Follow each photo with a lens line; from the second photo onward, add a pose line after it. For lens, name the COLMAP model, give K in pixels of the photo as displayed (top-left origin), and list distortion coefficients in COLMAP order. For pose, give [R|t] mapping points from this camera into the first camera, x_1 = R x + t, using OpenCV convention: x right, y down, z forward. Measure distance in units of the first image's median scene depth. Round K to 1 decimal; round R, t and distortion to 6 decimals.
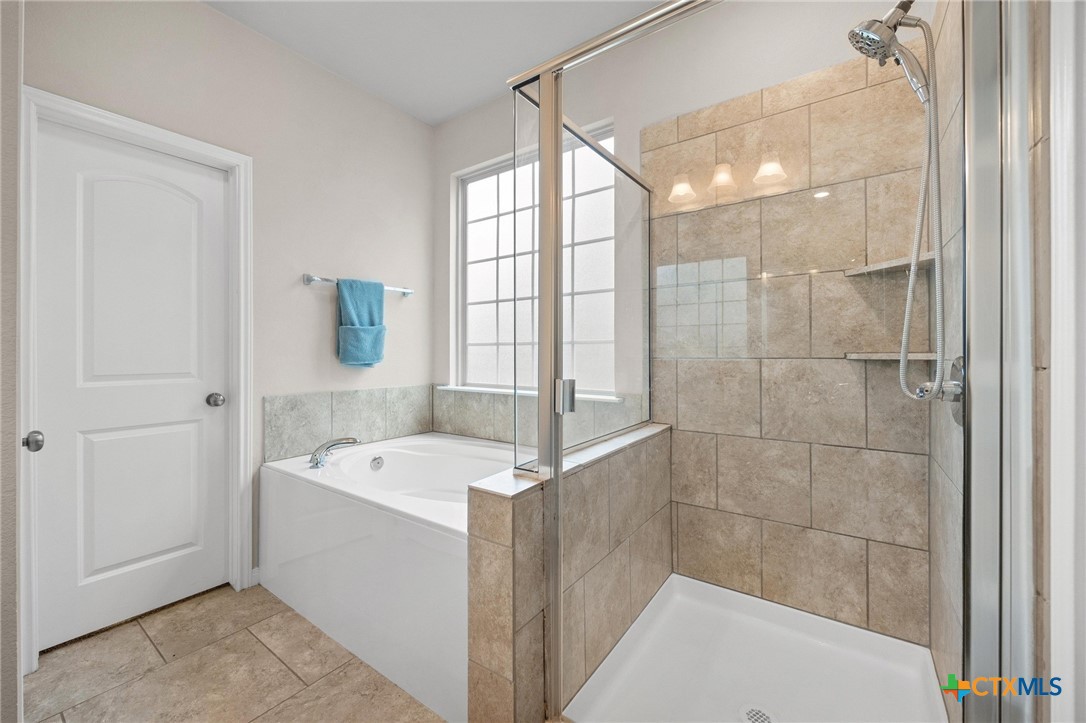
lens RADIAL K [[411.7, 0, 532.9], [0, 411.7, 355.3], [0, 0, 1]] dist [-0.001733, -0.000267]
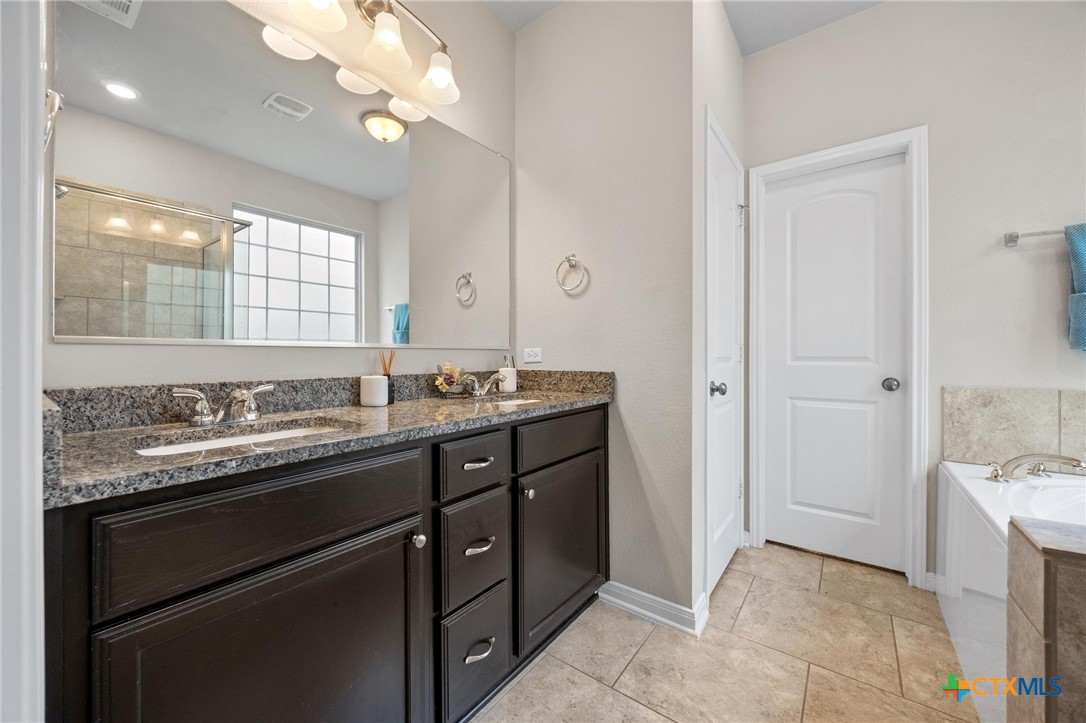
lens RADIAL K [[411.7, 0, 541.2], [0, 411.7, 355.5], [0, 0, 1]] dist [-0.001733, -0.000267]
pose [[0.005509, 0.009041, -0.999944, 0.266225], [-0.004246, 0.999950, 0.009017, 0.035789], [0.999976, 0.004196, 0.005547, 0.149108]]
